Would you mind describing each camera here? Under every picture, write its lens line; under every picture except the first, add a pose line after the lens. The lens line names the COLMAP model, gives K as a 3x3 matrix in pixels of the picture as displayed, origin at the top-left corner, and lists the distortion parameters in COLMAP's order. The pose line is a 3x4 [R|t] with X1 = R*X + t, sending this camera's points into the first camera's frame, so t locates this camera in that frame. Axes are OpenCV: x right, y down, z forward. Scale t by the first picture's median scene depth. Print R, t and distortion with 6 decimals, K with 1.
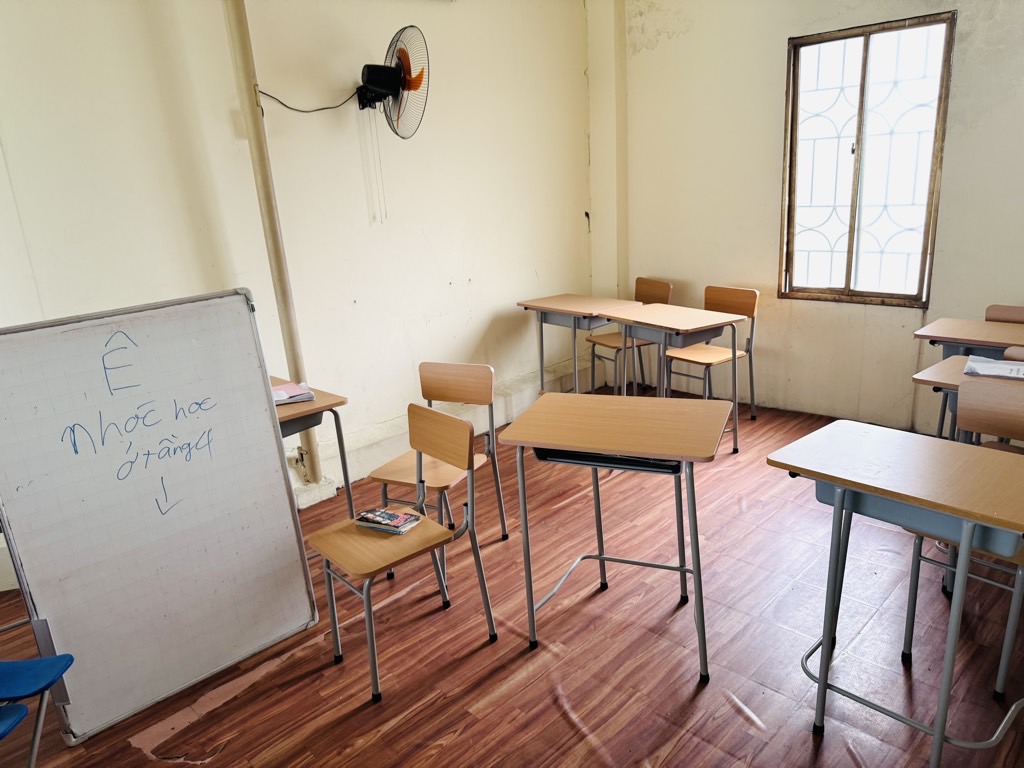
lens RADIAL K [[732.3, 0, 512.0], [0, 732.3, 384.0], [0, 0, 1]] dist [0.073922, -0.090158]
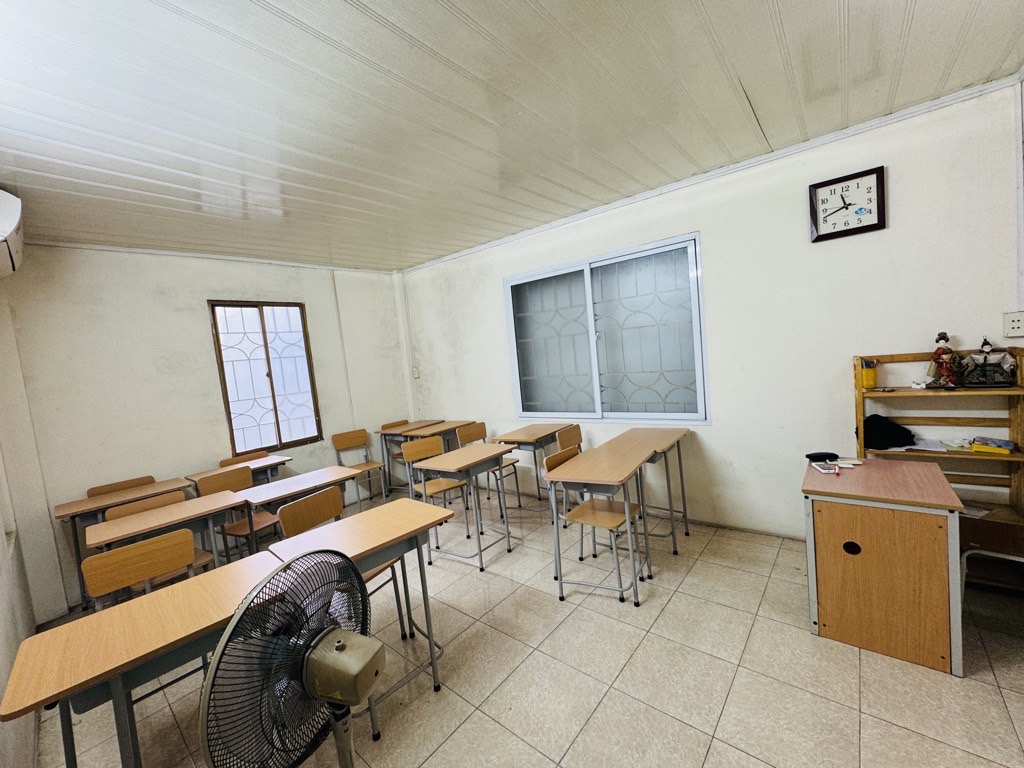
lens RADIAL K [[413.8, 0, 512.0], [0, 413.8, 384.0], [0, 0, 1]] dist [-0.000718, 0.000164]
pose [[-0.096297, -0.009451, 0.995308, -0.564760], [0.379260, 0.924172, 0.045469, -0.096827], [-0.920266, 0.381859, -0.085411, 0.549971]]
